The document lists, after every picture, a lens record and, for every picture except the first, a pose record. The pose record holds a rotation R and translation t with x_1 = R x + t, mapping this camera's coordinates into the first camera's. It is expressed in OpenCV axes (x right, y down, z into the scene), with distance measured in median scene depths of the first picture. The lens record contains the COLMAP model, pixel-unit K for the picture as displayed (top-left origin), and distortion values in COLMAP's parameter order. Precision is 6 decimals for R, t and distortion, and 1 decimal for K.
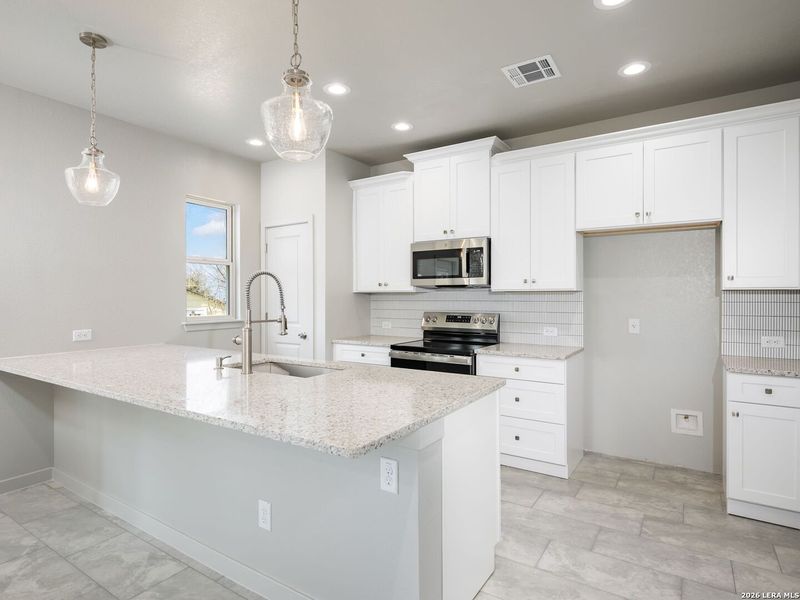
lens RADIAL K [[450.3, 0, 400.0], [0, 450.3, 300.0], [0, 0, 1]] dist [-0.001343, -0.000253]
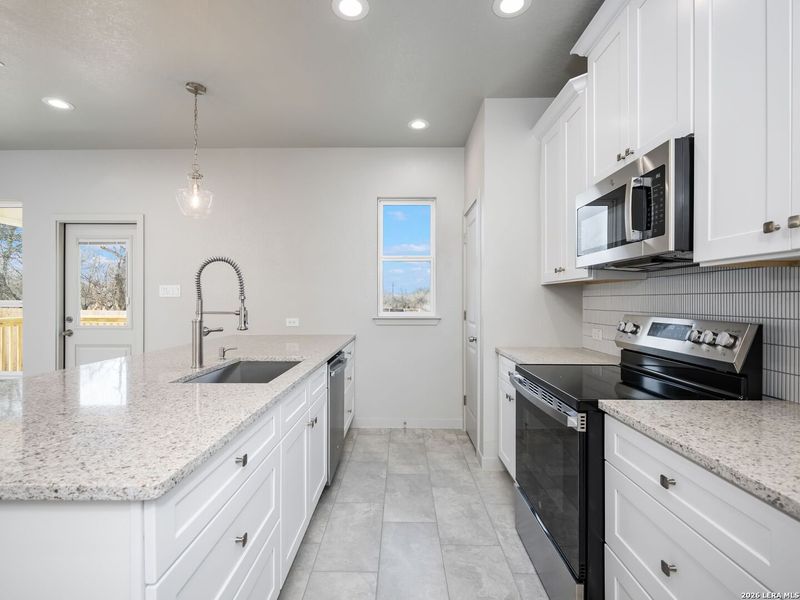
lens RADIAL K [[396.7, 0, 398.3], [0, 396.7, 298.1], [0, 0, 1]] dist [0.001782, -0.000147]
pose [[0.537687, -0.006914, -0.843116, 0.346694], [-0.007719, 0.999884, -0.013122, 0.015952], [0.843109, 0.013564, 0.537572, 0.551496]]
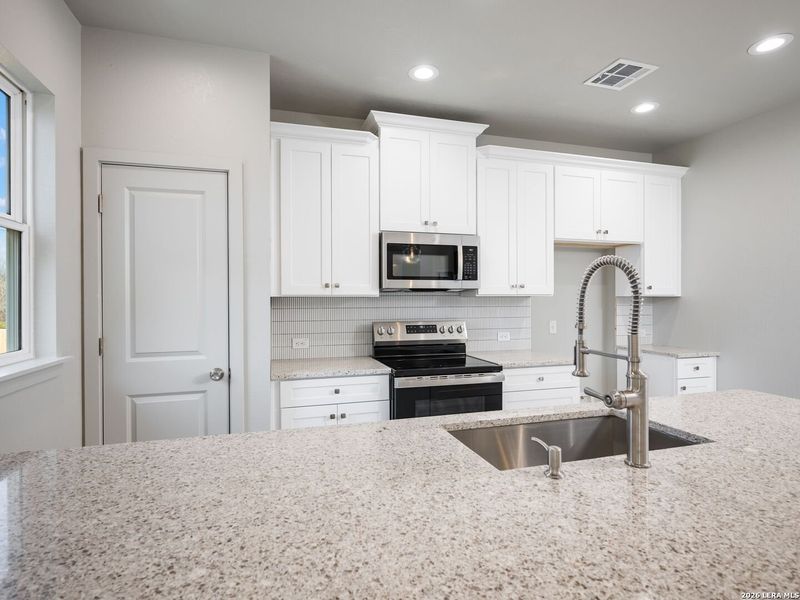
lens RADIAL K [[428.7, 0, 400.0], [0, 428.7, 300.0], [0, 0, 1]] dist [0.000853, -0.000371]
pose [[0.645950, -0.000926, 0.763379, -0.530836], [0.008836, 0.999941, -0.006264, -0.007683], [-0.763329, 0.010791, 0.645920, 0.548885]]
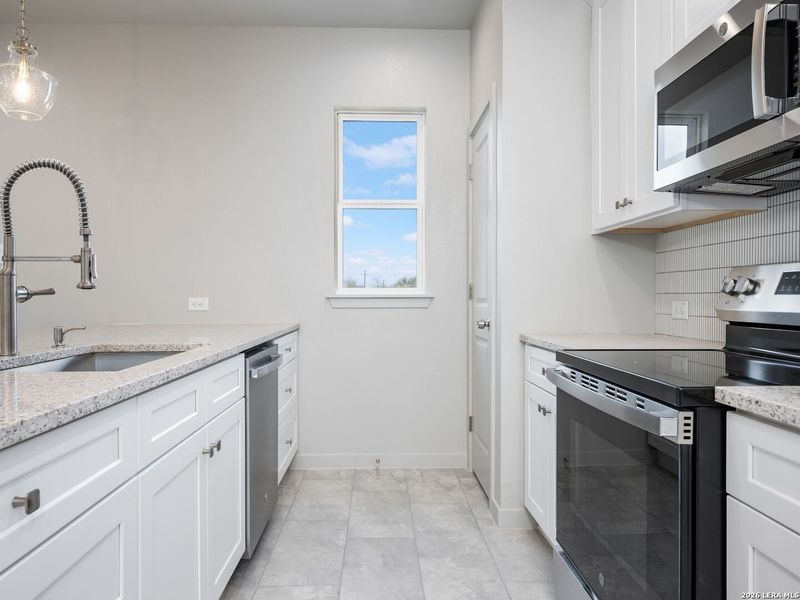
lens RADIAL K [[578.8, 0, 401.7], [0, 578.8, 295.9], [0, 0, 1]] dist [-0.002238, 0.001630]
pose [[0.579805, 0.001835, -0.814753, 0.290060], [-0.005881, 0.999981, -0.001932, 0.054733], [0.814734, 0.005912, 0.579805, 0.598404]]
